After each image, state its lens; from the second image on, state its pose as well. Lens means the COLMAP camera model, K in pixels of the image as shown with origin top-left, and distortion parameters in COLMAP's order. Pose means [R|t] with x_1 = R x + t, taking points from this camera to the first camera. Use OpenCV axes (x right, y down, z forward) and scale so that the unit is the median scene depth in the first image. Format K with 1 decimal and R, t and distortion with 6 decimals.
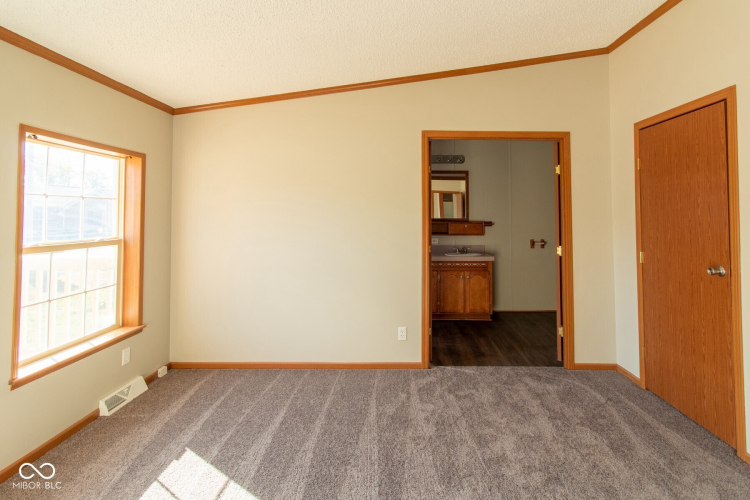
lens RADIAL K [[359.8, 0, 401.1], [0, 359.8, 202.9], [0, 0, 1]] dist [0.001496, -0.001640]
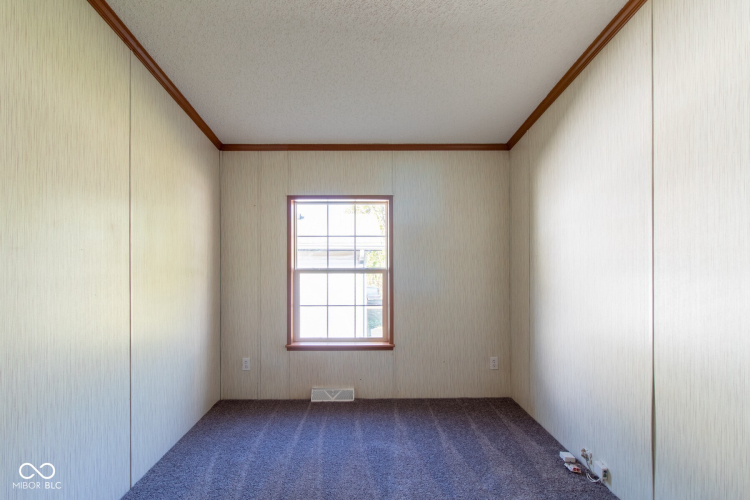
lens RADIAL K [[359.8, 0, 379.0], [0, 359.8, 249.3], [0, 0, 1]] dist [0.001496, -0.001640]
pose [[-0.007327, -0.005175, -0.999960, 0.447426], [0.041917, 0.999106, -0.005478, 0.041938], [0.999094, -0.041956, -0.007103, 1.003241]]
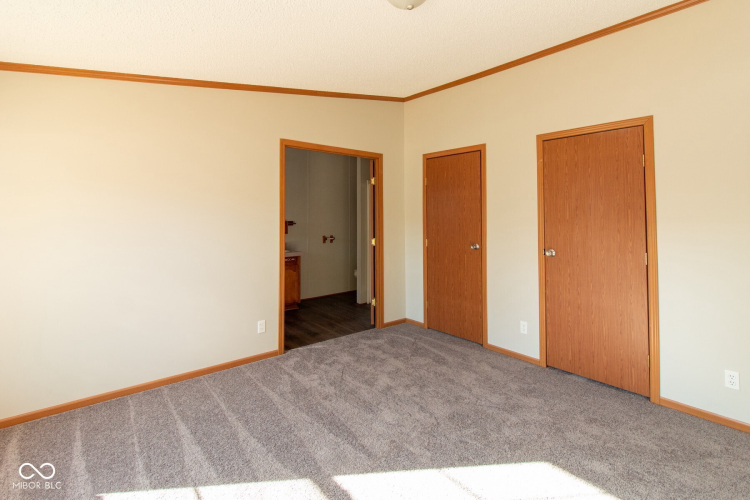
lens RADIAL K [[359.8, 0, 377.7], [0, 359.8, 202.8], [0, 0, 1]] dist [0.001496, -0.001640]
pose [[0.766079, 0.022194, 0.642363, -0.487067], [-0.021836, 0.999725, -0.008499, -0.000518], [-0.642375, -0.007515, 0.766354, -0.035257]]
